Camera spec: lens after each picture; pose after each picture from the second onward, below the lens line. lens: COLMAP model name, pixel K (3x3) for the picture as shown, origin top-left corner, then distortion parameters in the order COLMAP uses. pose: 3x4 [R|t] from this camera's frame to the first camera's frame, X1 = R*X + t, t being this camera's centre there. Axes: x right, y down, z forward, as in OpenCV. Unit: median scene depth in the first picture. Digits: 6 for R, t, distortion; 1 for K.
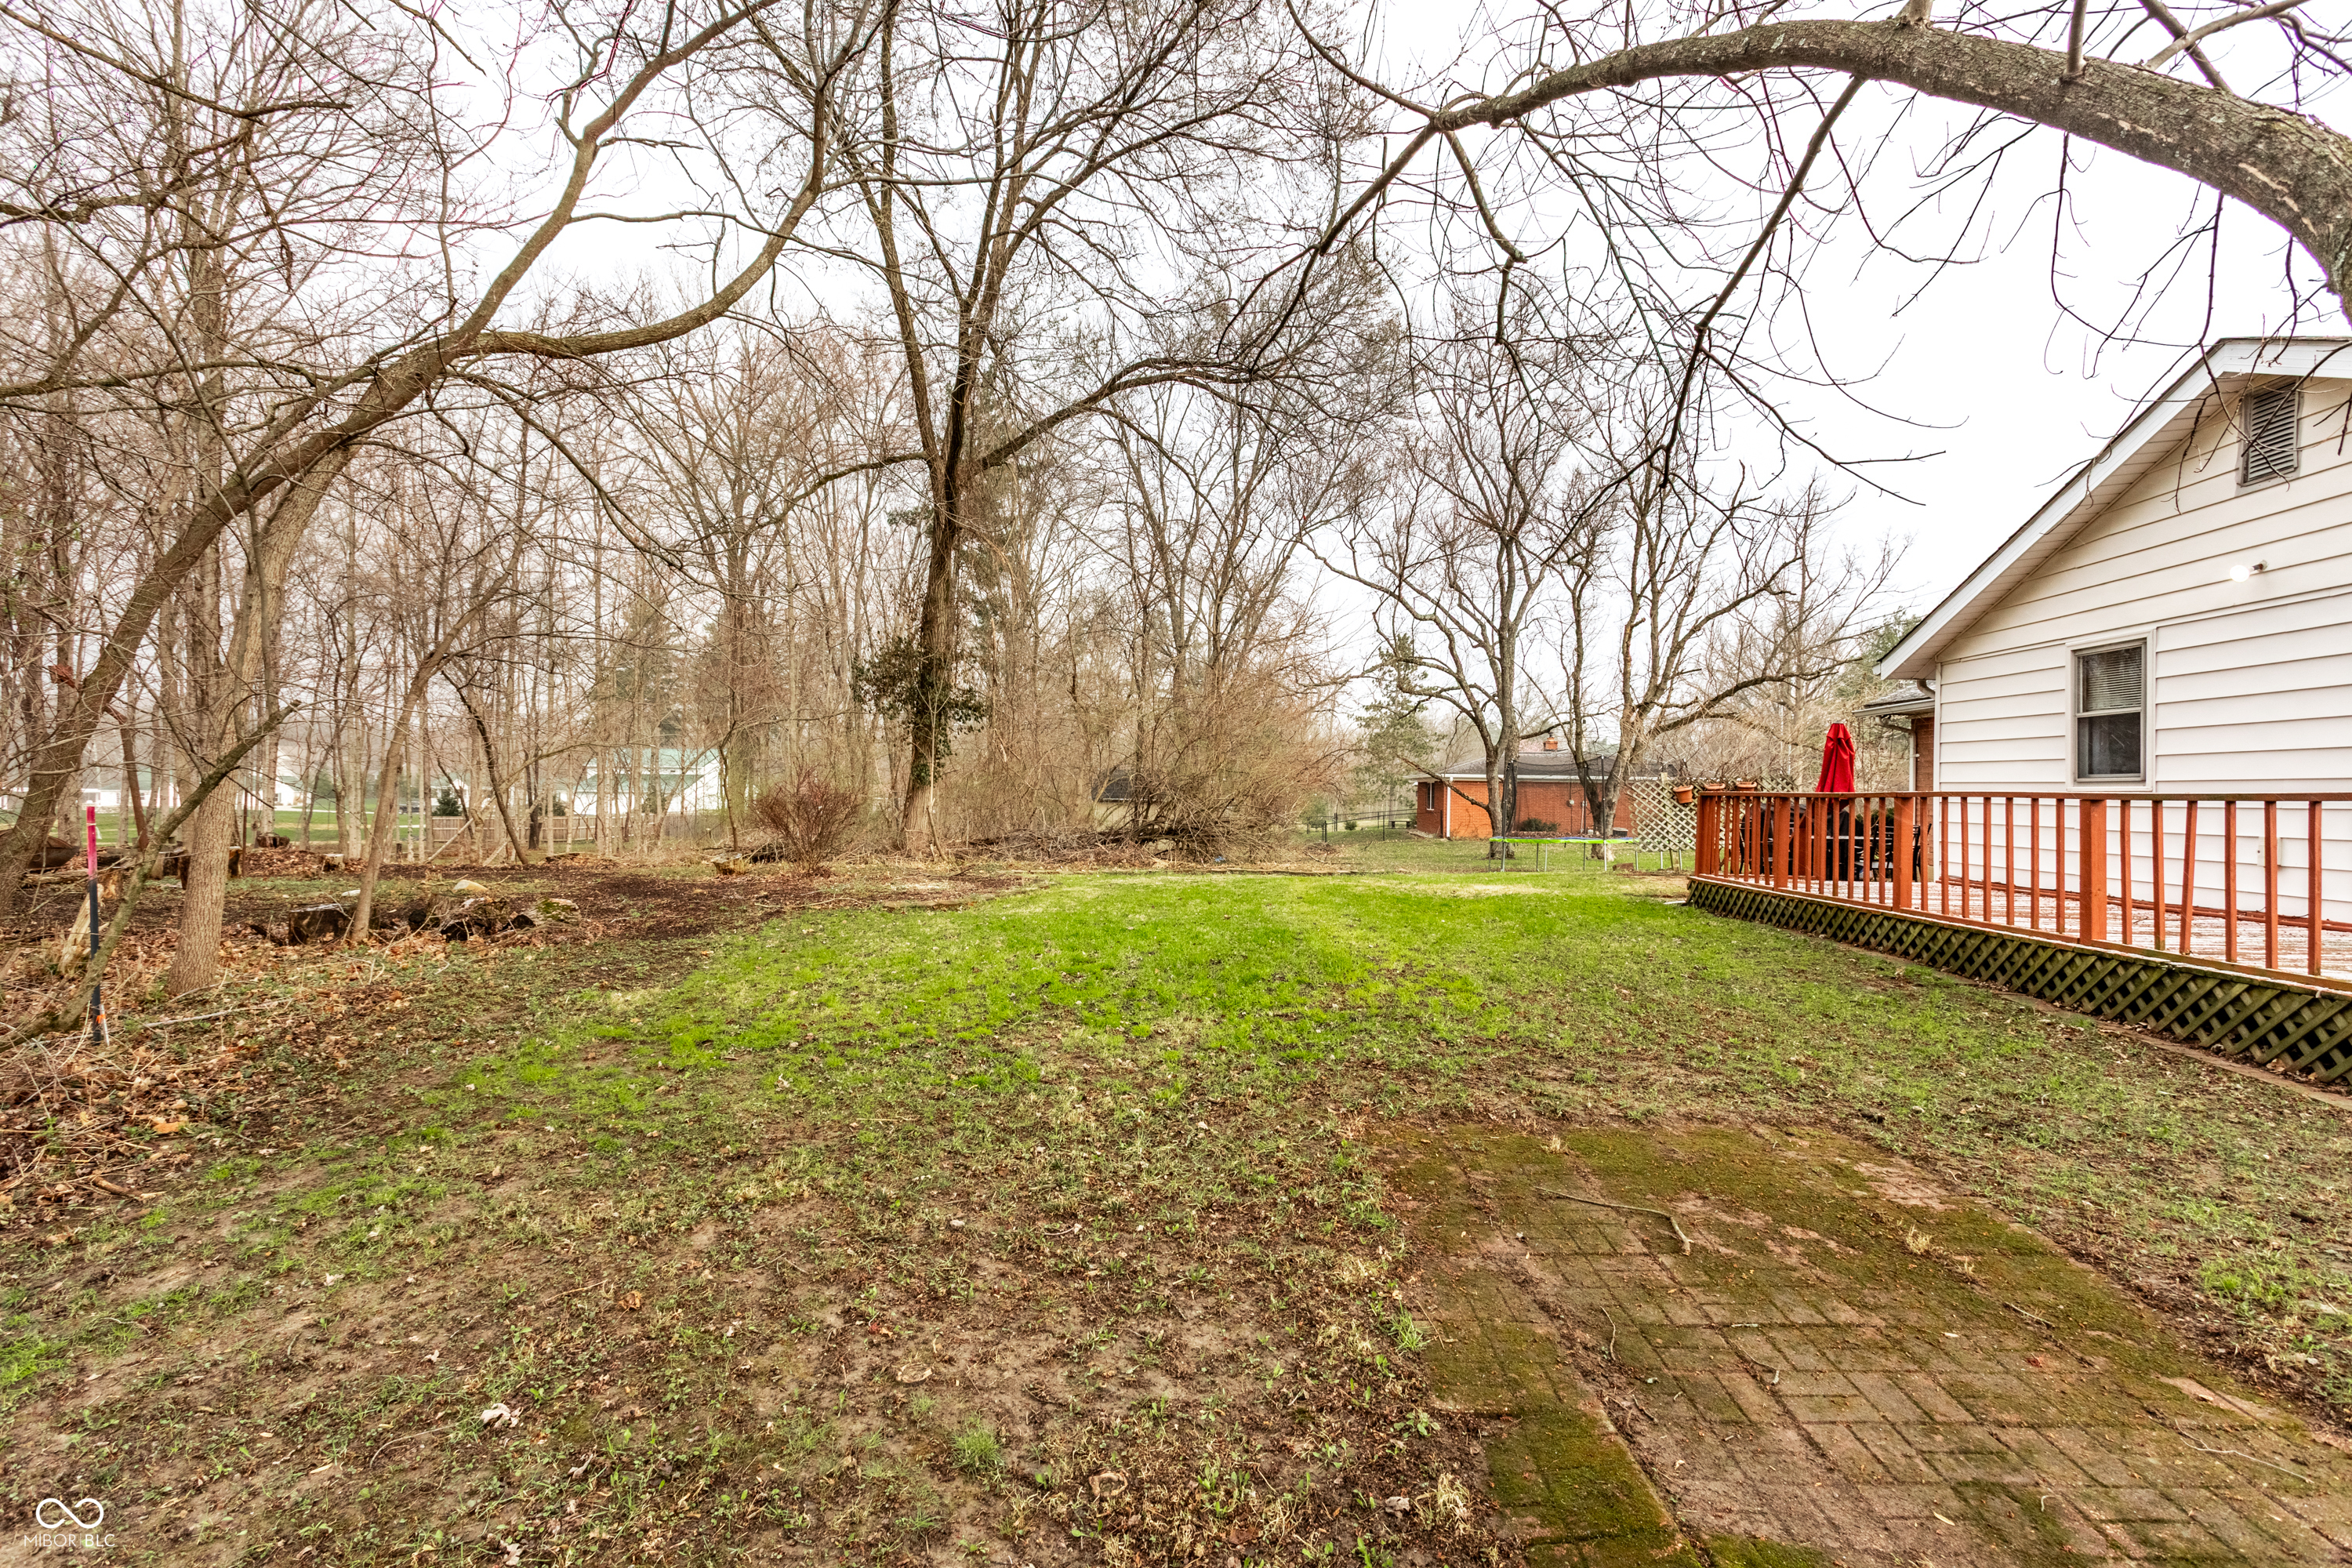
lens RADIAL K [[1119.0, 0, 1163.5], [0, 1119.0, 808.8], [0, 0, 1]] dist [-0.000956, 0.000730]
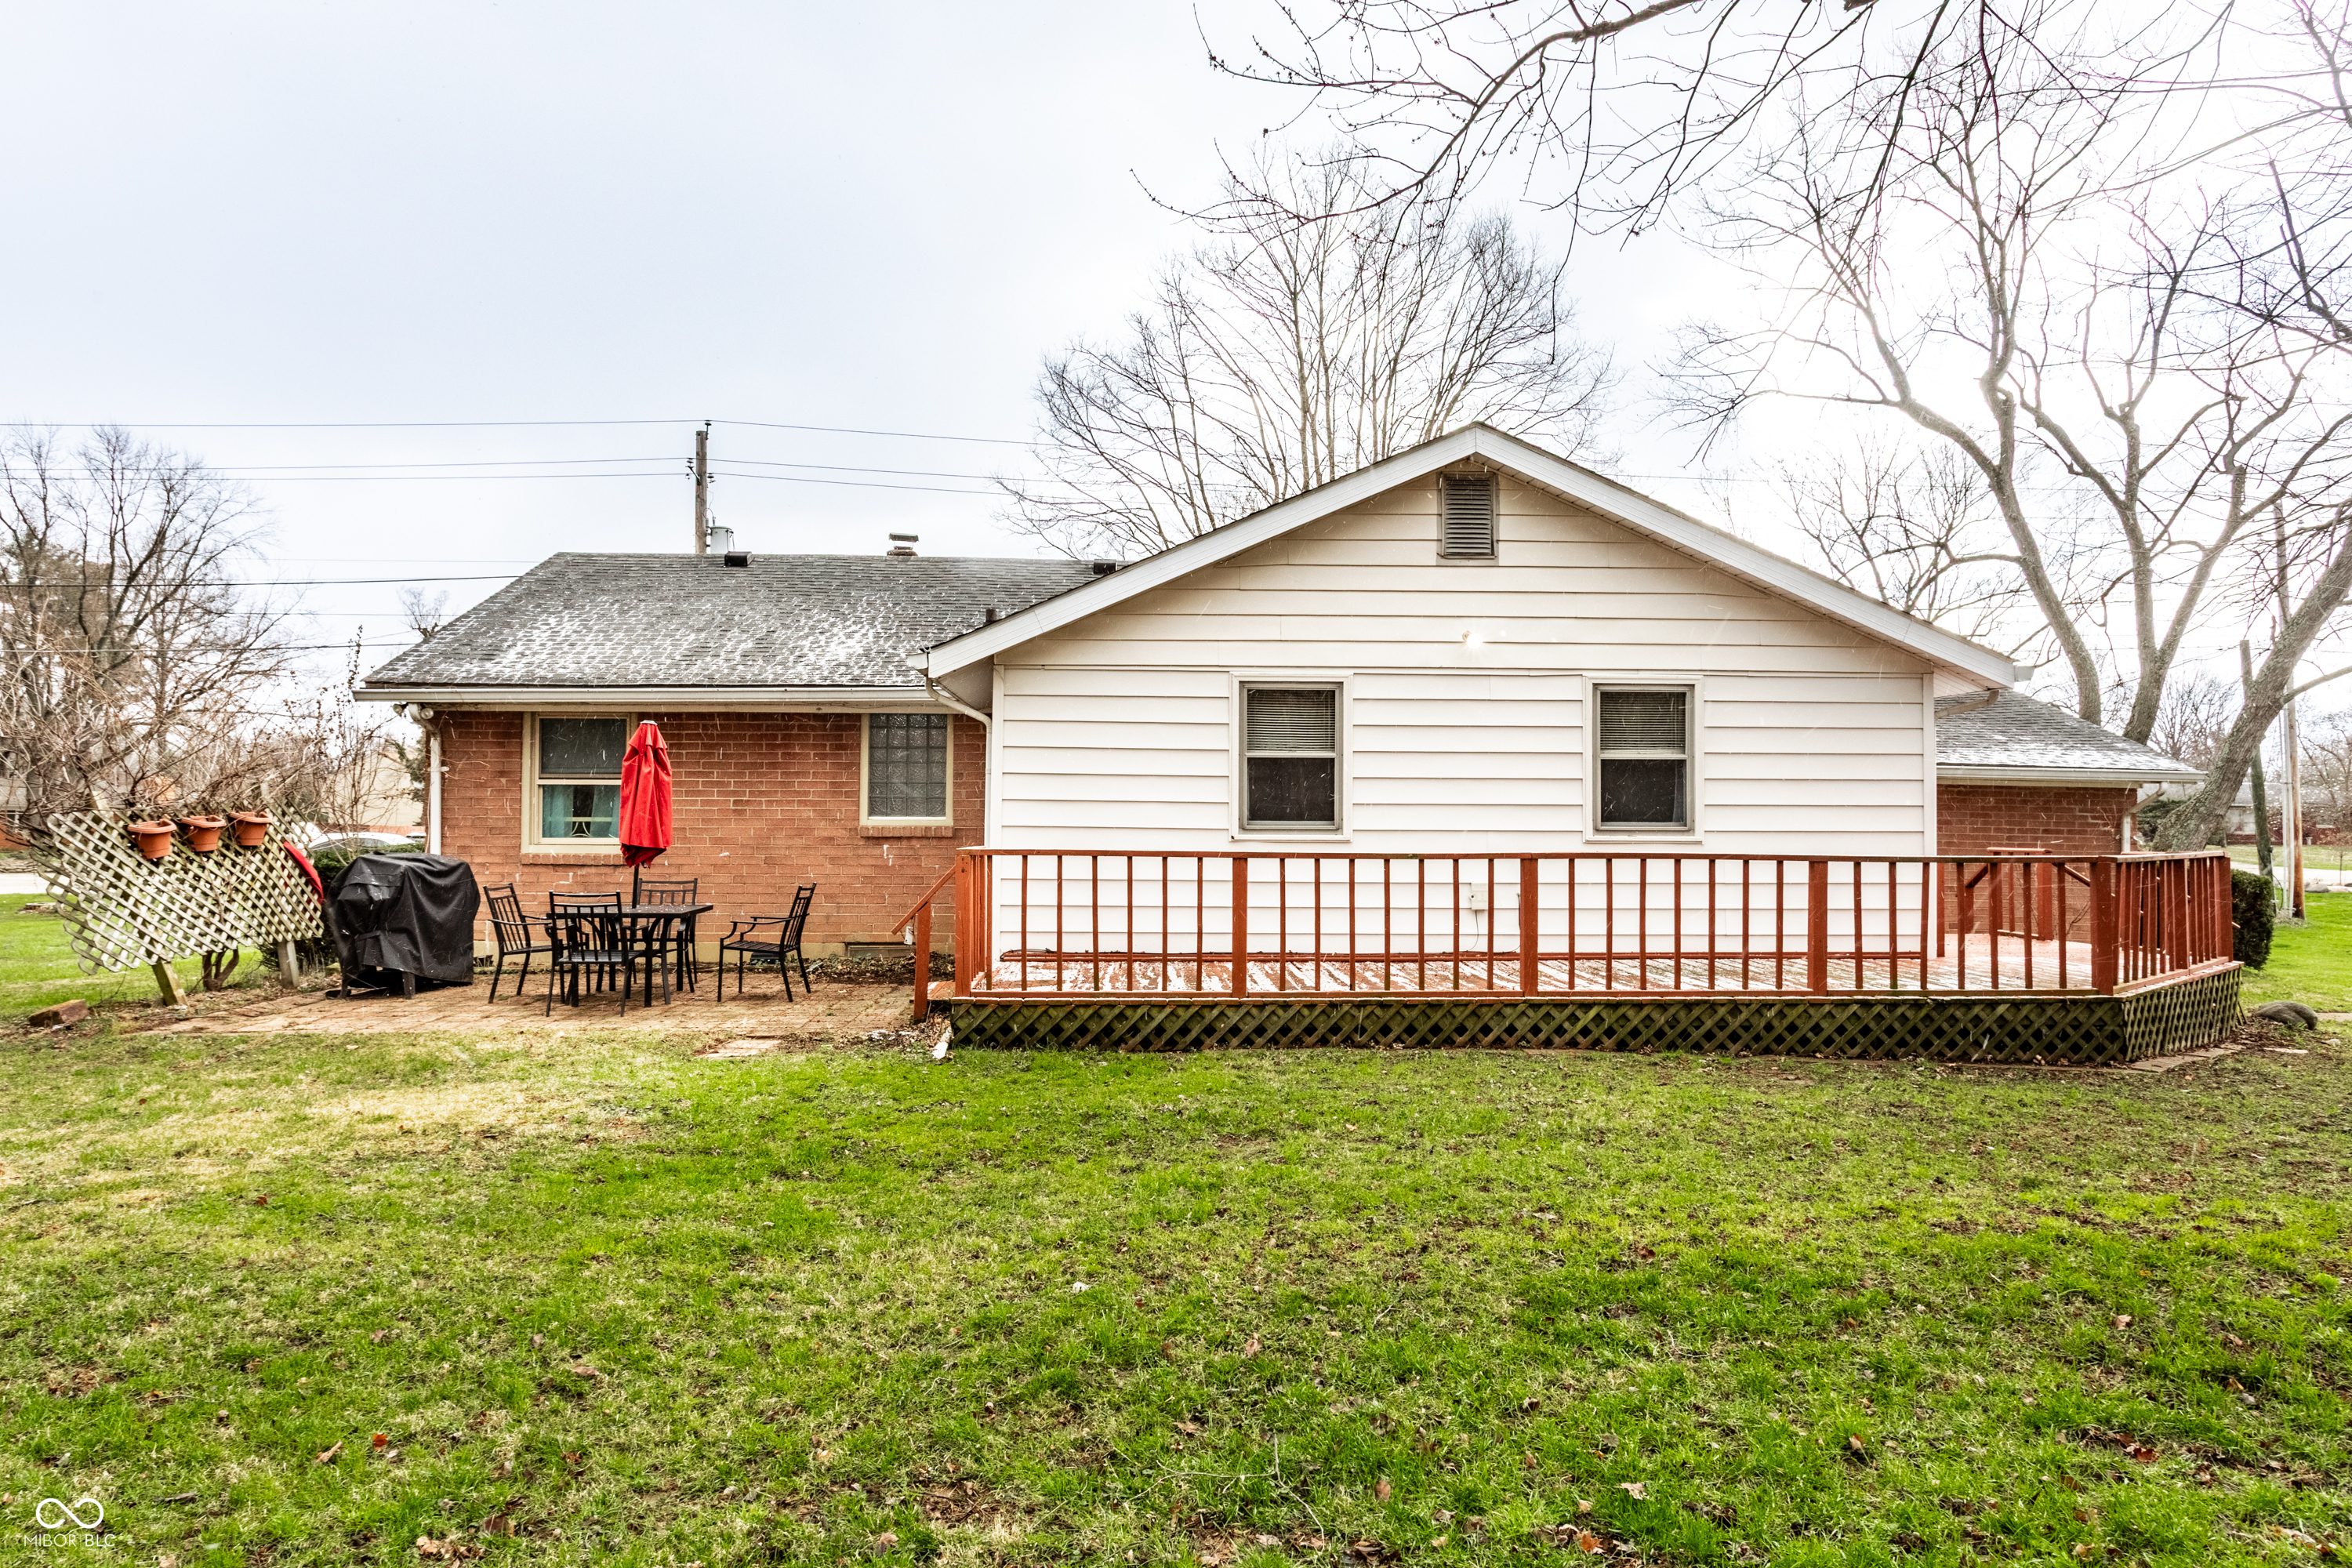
lens RADIAL K [[1402.1, 0, 1176.0], [0, 1402.1, 784.0], [0, 0, 1]] dist [-0.023606, 0.000576]
pose [[-0.104416, 0.031500, 0.994035, -0.340418], [0.006712, 0.999498, -0.030968, -0.033095], [-0.994511, 0.003438, -0.104575, 1.432266]]
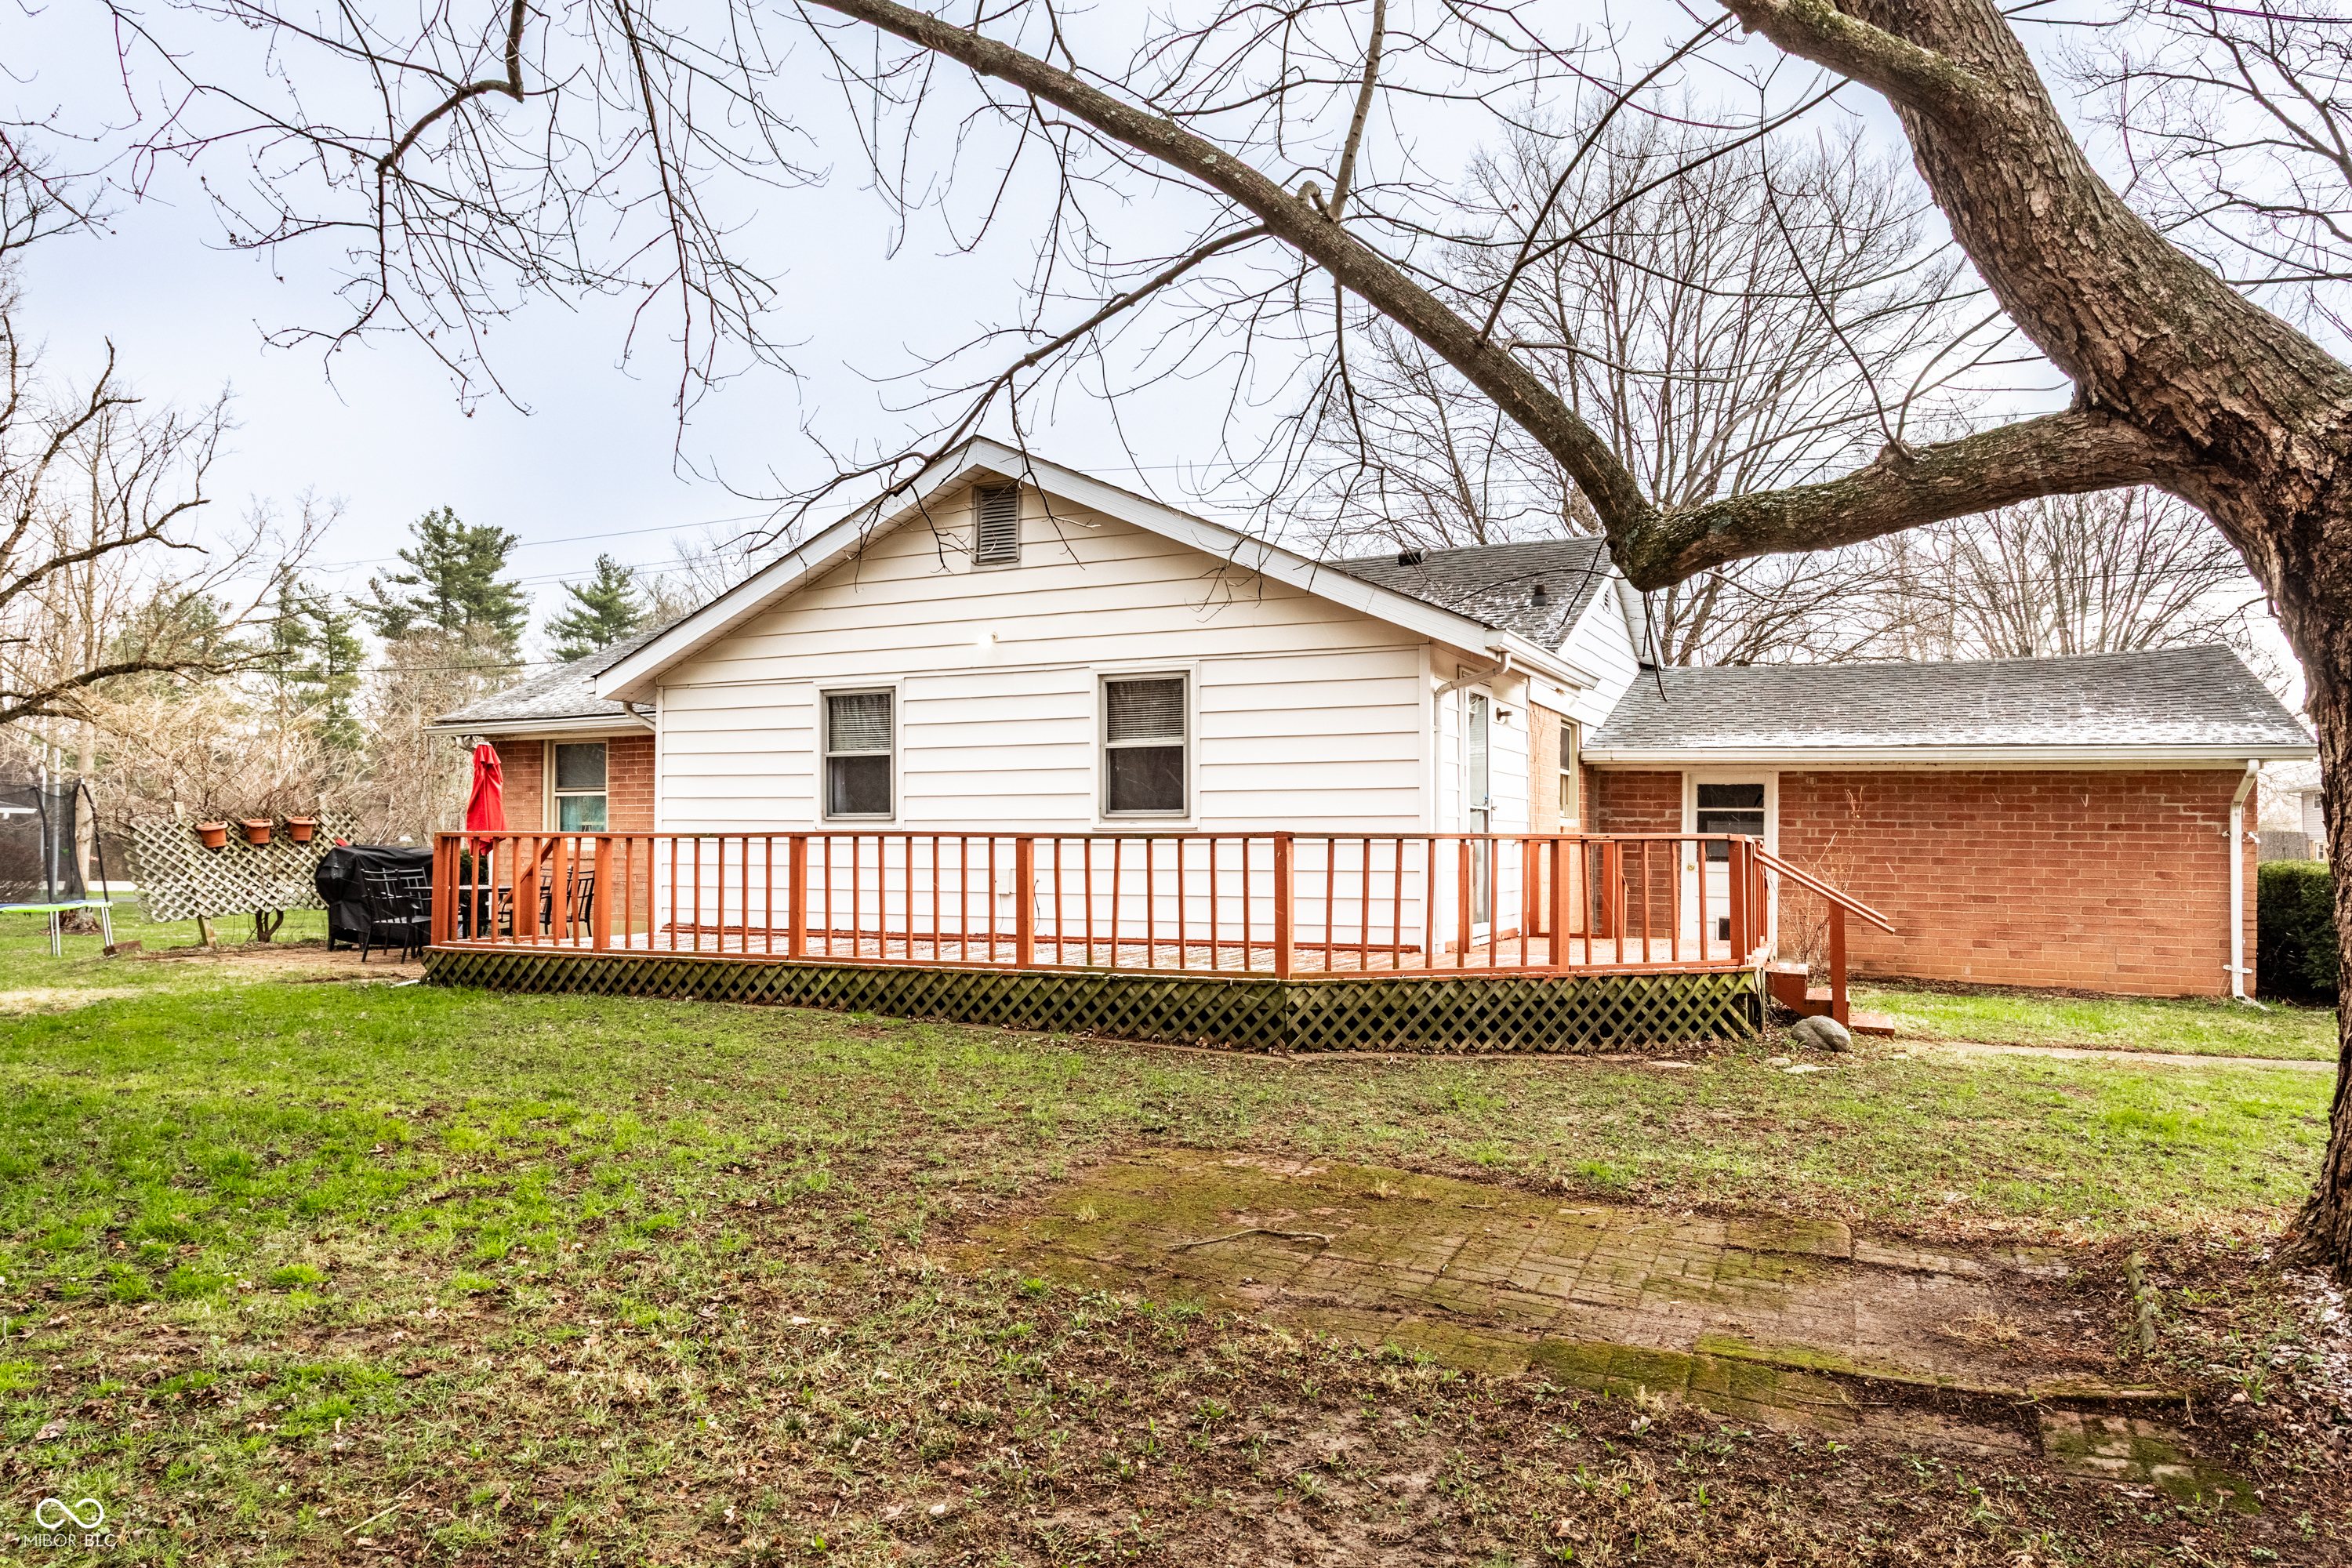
lens RADIAL K [[1553.3, 0, 1176.0], [0, 1553.3, 784.0], [0, 0, 1]] dist [-0.004668, 0.000209]
pose [[0.356006, 0.020733, 0.934254, -0.468593], [0.018122, 0.999413, -0.029085, -0.012364], [-0.934308, 0.027285, 0.355421, 0.250892]]
